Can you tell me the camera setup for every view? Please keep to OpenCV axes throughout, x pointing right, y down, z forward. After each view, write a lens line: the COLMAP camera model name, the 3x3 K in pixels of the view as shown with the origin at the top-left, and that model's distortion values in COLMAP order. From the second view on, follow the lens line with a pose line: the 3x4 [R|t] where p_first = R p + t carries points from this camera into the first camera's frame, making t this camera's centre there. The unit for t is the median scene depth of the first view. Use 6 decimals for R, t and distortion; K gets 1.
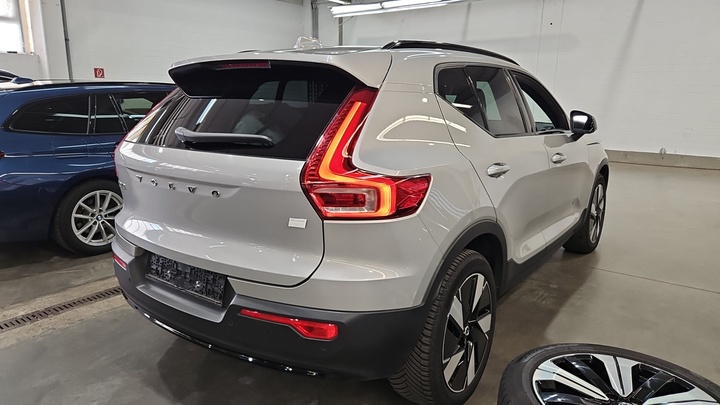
lens RADIAL K [[494.4, 0, 358.9], [0, 494.4, 203.3], [0, 0, 1]] dist [0.004531, -0.009258]
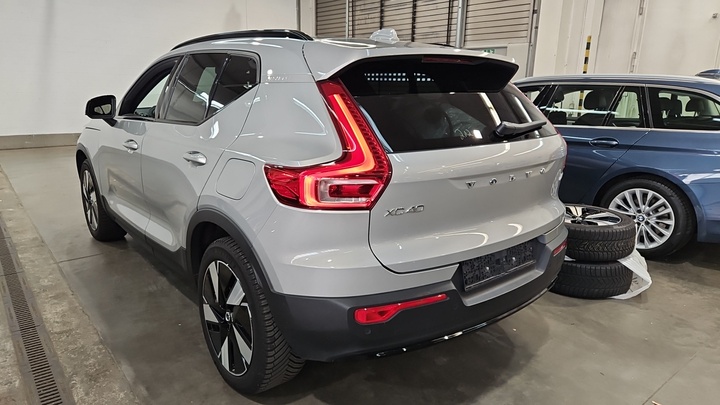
lens RADIAL K [[494.4, 0, 358.3], [0, 494.4, 202.2], [0, 0, 1]] dist [0.004531, -0.009258]
pose [[0.242045, -0.233860, 0.941660, -1.344536], [0.193935, 0.962595, 0.189210, -0.227466], [-0.950686, 0.136823, 0.278344, 0.943904]]
